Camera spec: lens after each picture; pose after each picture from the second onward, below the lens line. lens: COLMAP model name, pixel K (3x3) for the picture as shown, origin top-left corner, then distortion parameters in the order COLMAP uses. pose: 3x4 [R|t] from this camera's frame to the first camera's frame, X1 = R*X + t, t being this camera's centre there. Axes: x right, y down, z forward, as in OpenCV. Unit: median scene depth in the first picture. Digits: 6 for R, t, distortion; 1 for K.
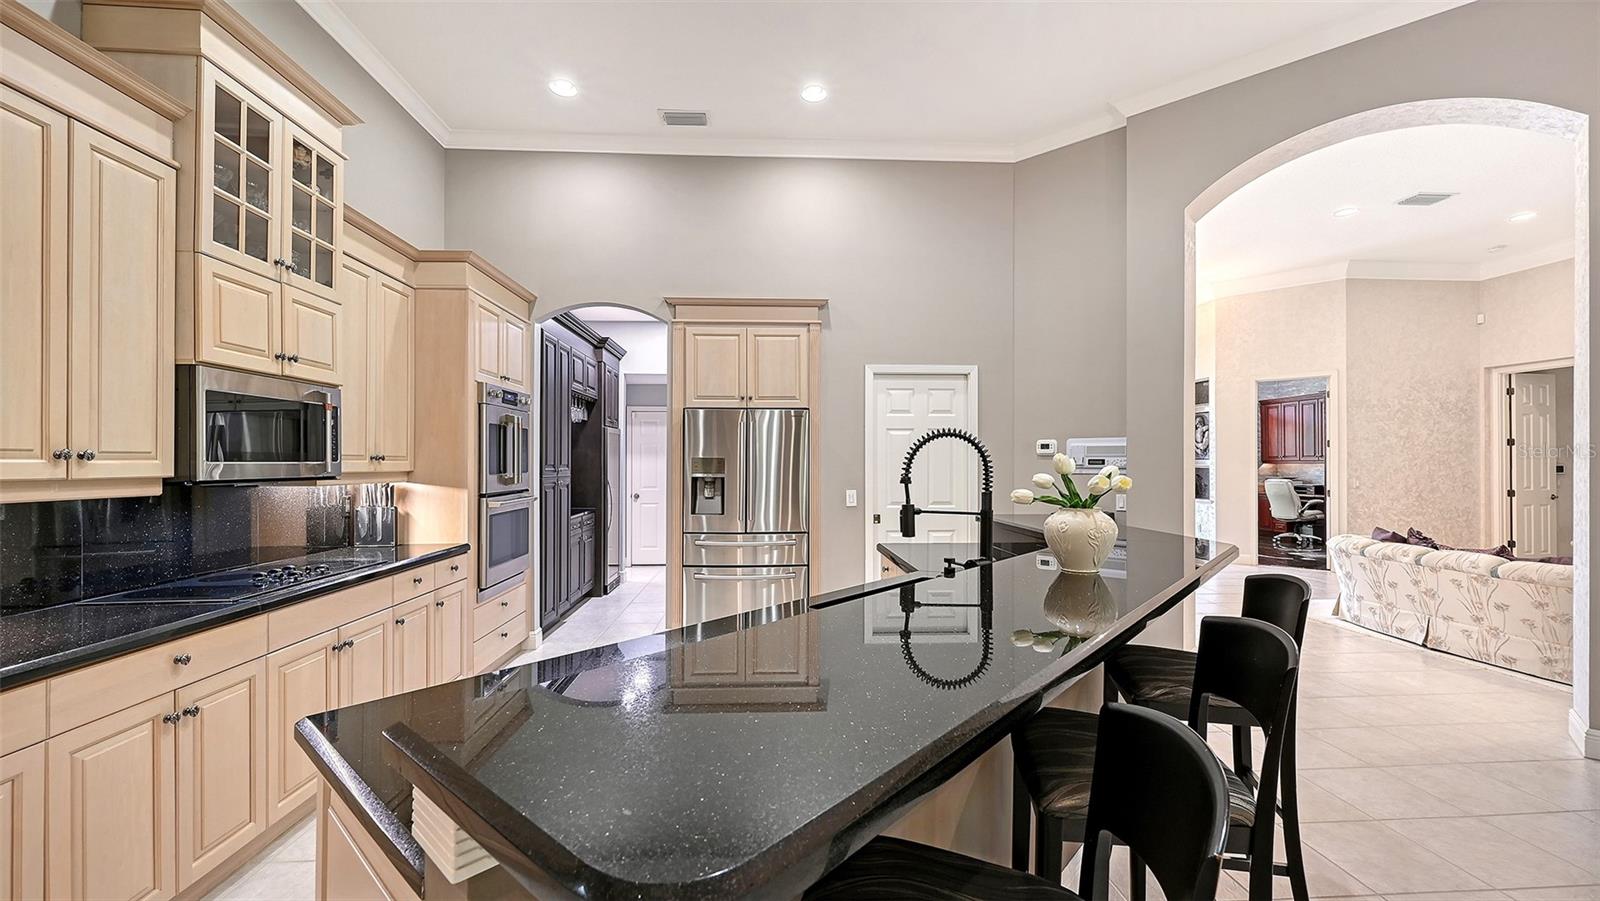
lens RADIAL K [[644.1, 0, 802.9], [0, 644.1, 463.0], [0, 0, 1]] dist [-0.000557, -0.000051]
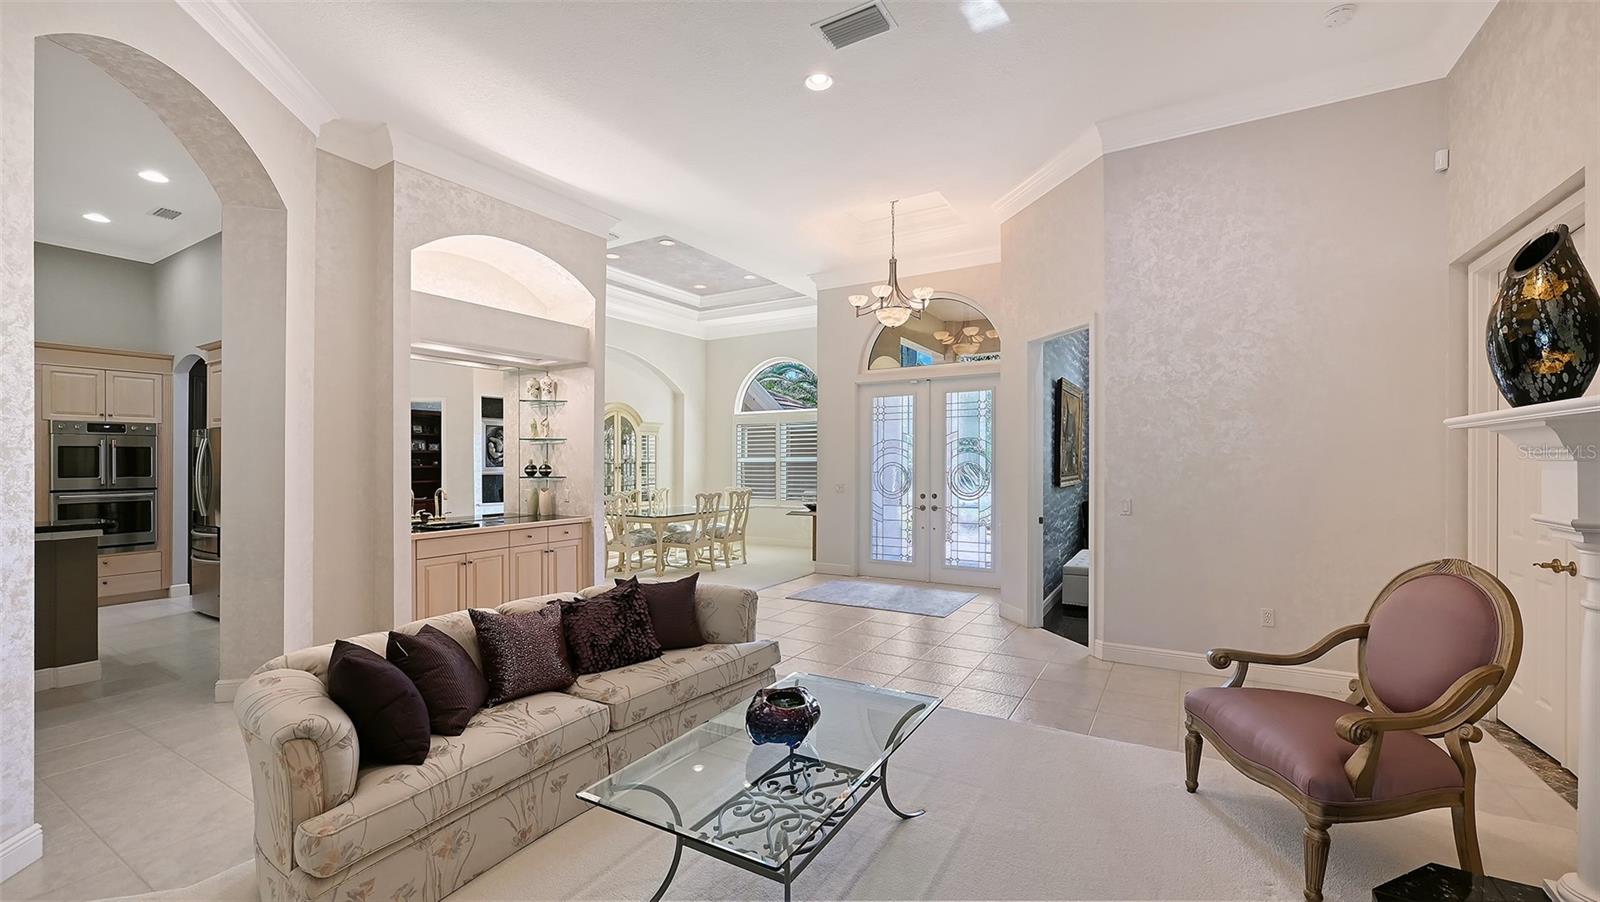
lens RADIAL K [[652.4, 0, 805.4], [0, 652.4, 477.7], [0, 0, 1]] dist [0.001974, 0.000144]
pose [[0.825963, 0.010323, -0.563629, 1.670775], [0.002574, 0.999753, 0.022083, -0.011471], [0.563718, -0.019691, 0.825733, 0.615096]]
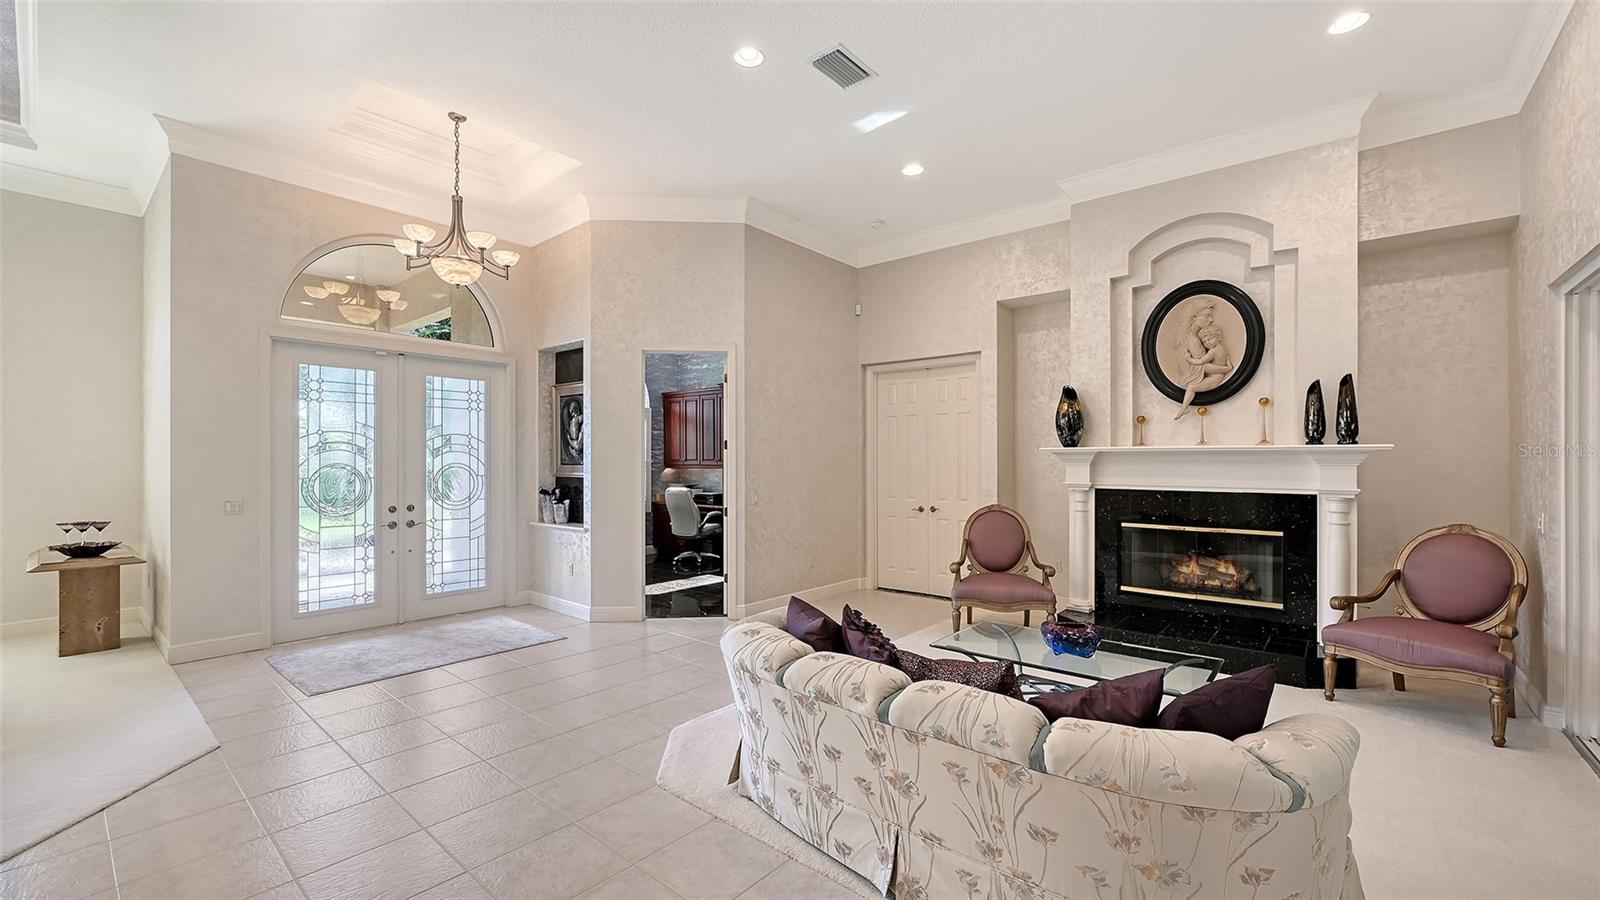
lens RADIAL K [[644.6, 0, 807.5], [0, 644.6, 466.7], [0, 0, 1]] dist [-0.001529, -0.000019]
pose [[0.690773, -0.002316, 0.723068, 0.619445], [-0.002942, 0.999978, 0.006013, -0.016812], [-0.723065, -0.006281, 0.690751, 0.752908]]
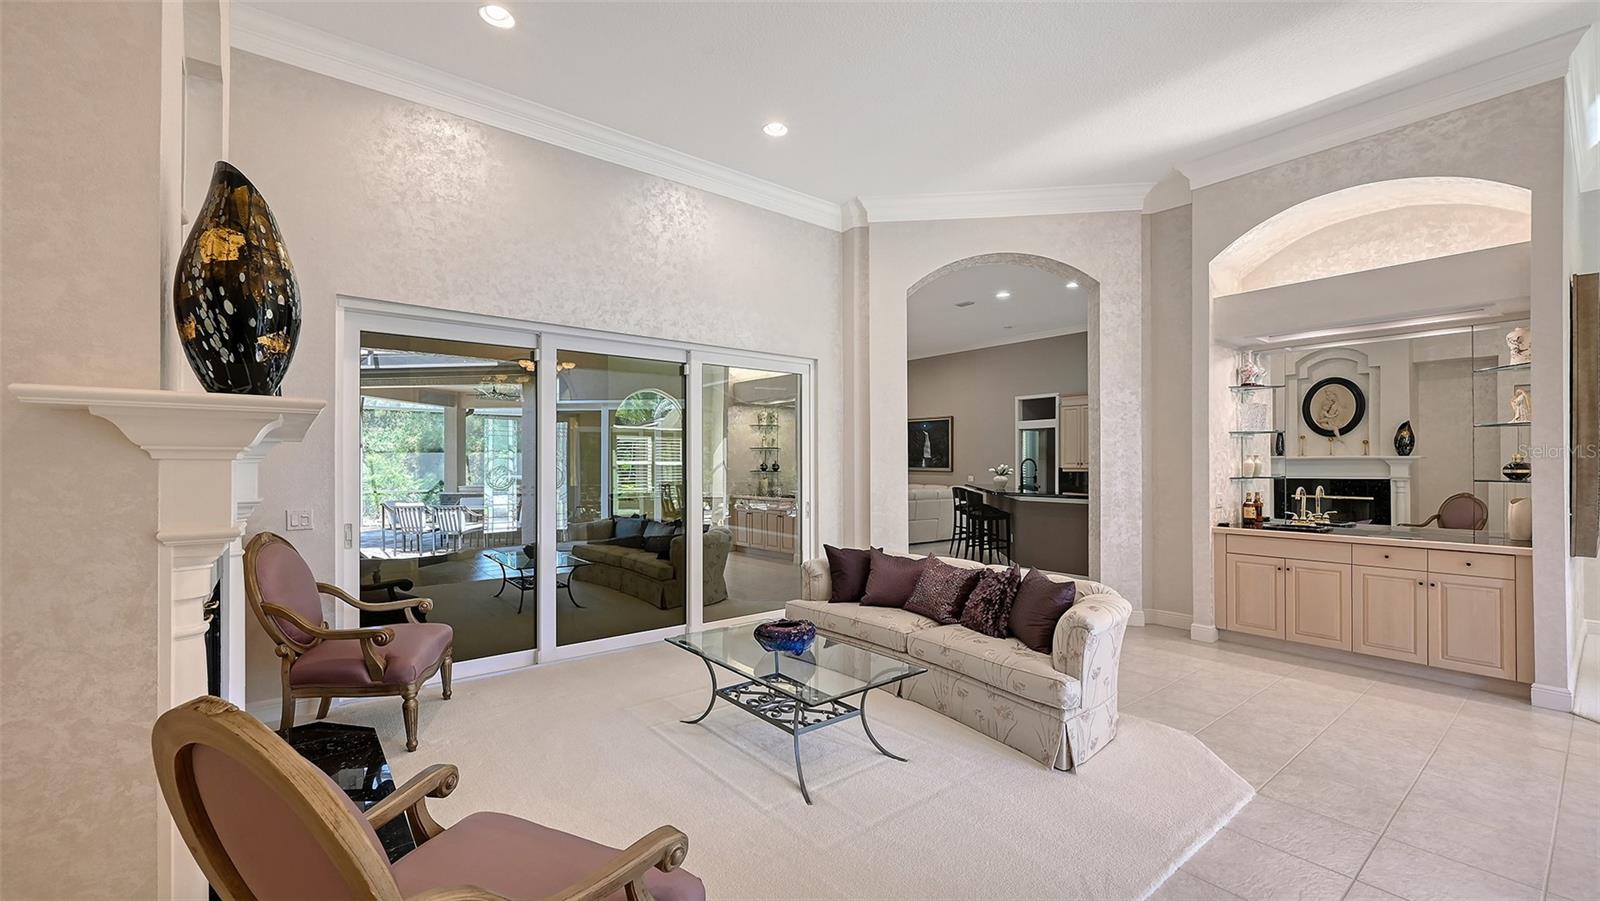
lens RADIAL K [[642.9, 0, 807.8], [0, 642.9, 457.0], [0, 0, 1]] dist [-0.001865, -0.000053]
pose [[-0.821431, -0.001524, -0.570306, 1.755241], [0.003698, 0.999961, -0.007998, -0.013133], [0.570296, -0.008679, -0.821393, 1.652955]]
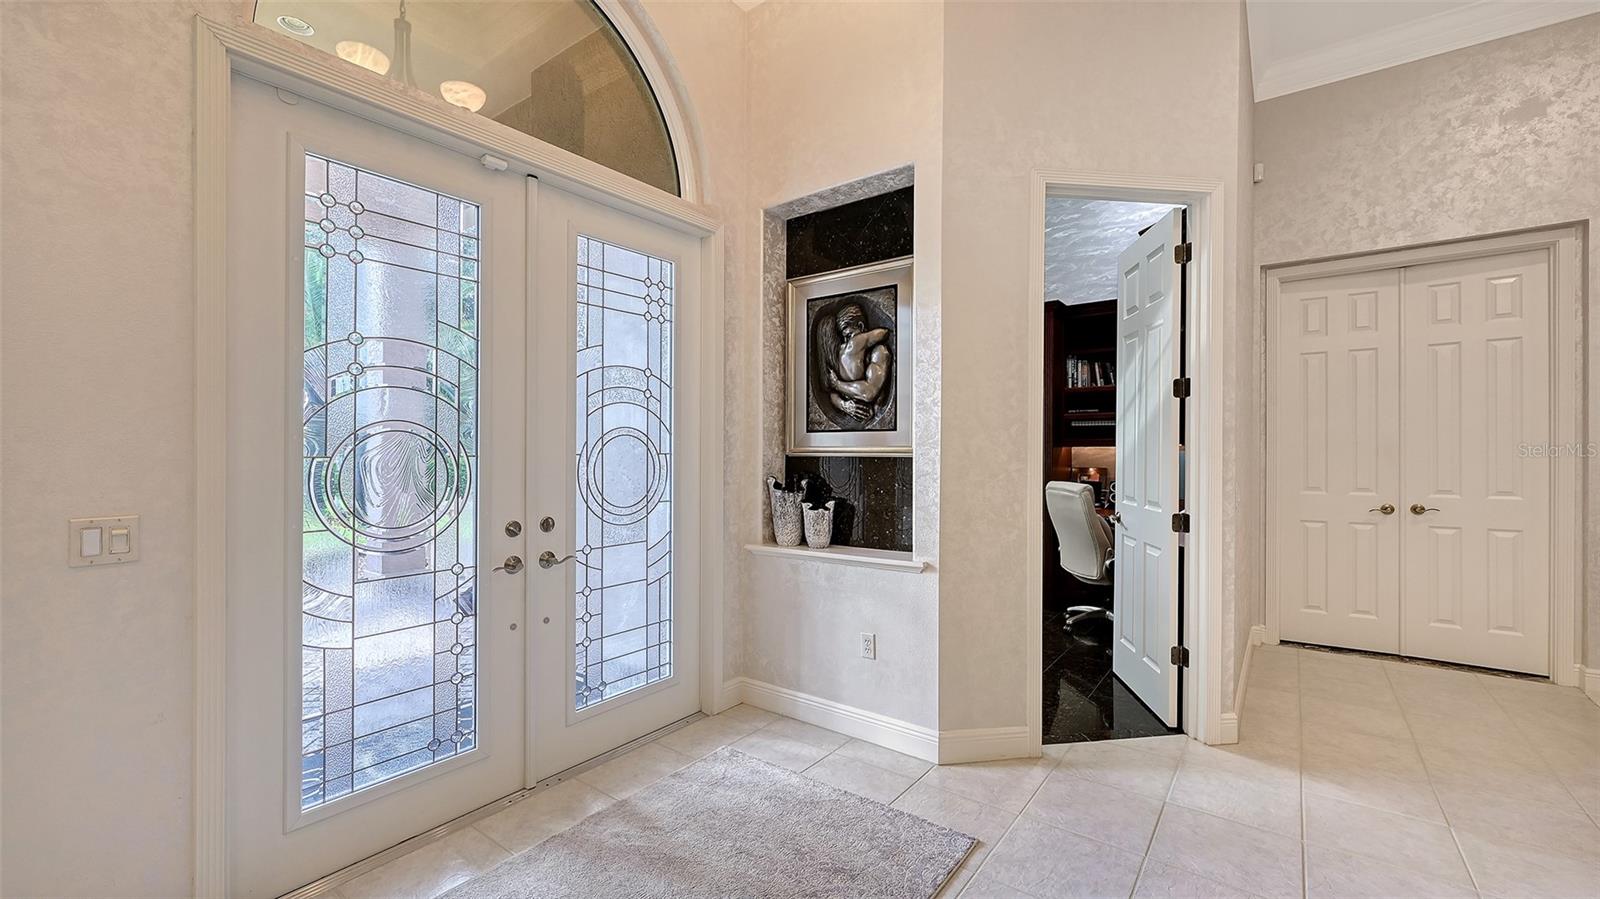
lens RADIAL K [[642.0, 0, 803.6], [0, 642.0, 453.5], [0, 0, 1]] dist [-0.000675, 0.000644]
pose [[0.649031, -0.002786, 0.760757, 0.712358], [0.002398, 0.999996, 0.001616, 0.011491], [-0.760758, 0.000776, 0.649035, 1.654107]]
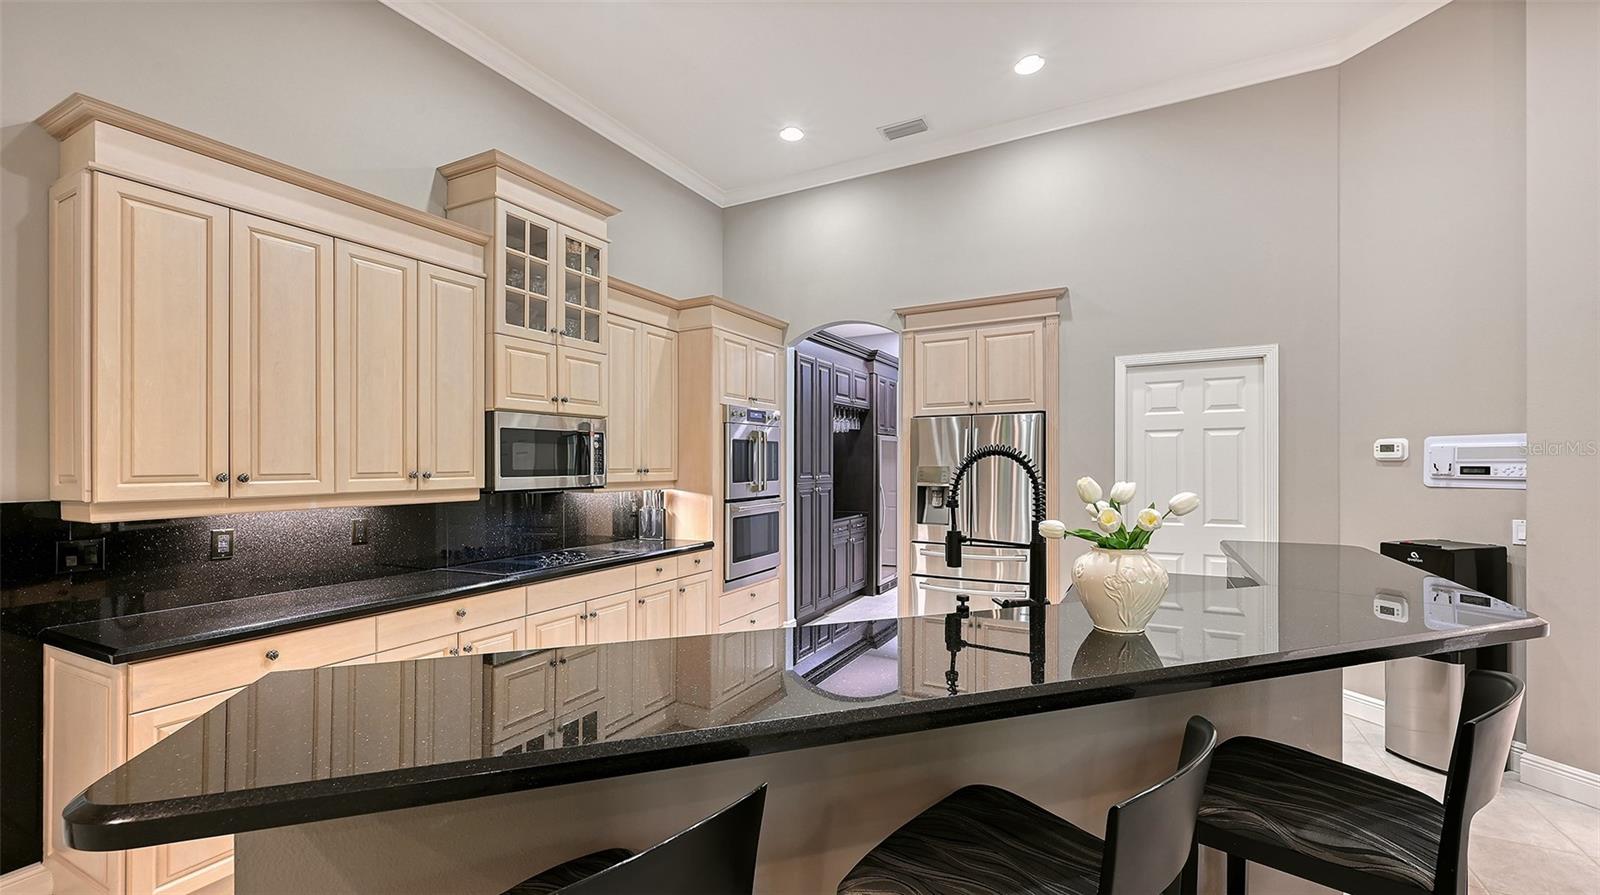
lens RADIAL K [[644.6, 0, 807.5], [0, 644.6, 464.2], [0, 0, 1]] dist [-0.001529, -0.000019]
pose [[0.857623, -0.006203, -0.514241, 0.199846], [0.007124, 0.999975, -0.000180, -0.013166], [0.514229, -0.003510, 0.857646, 0.056861]]
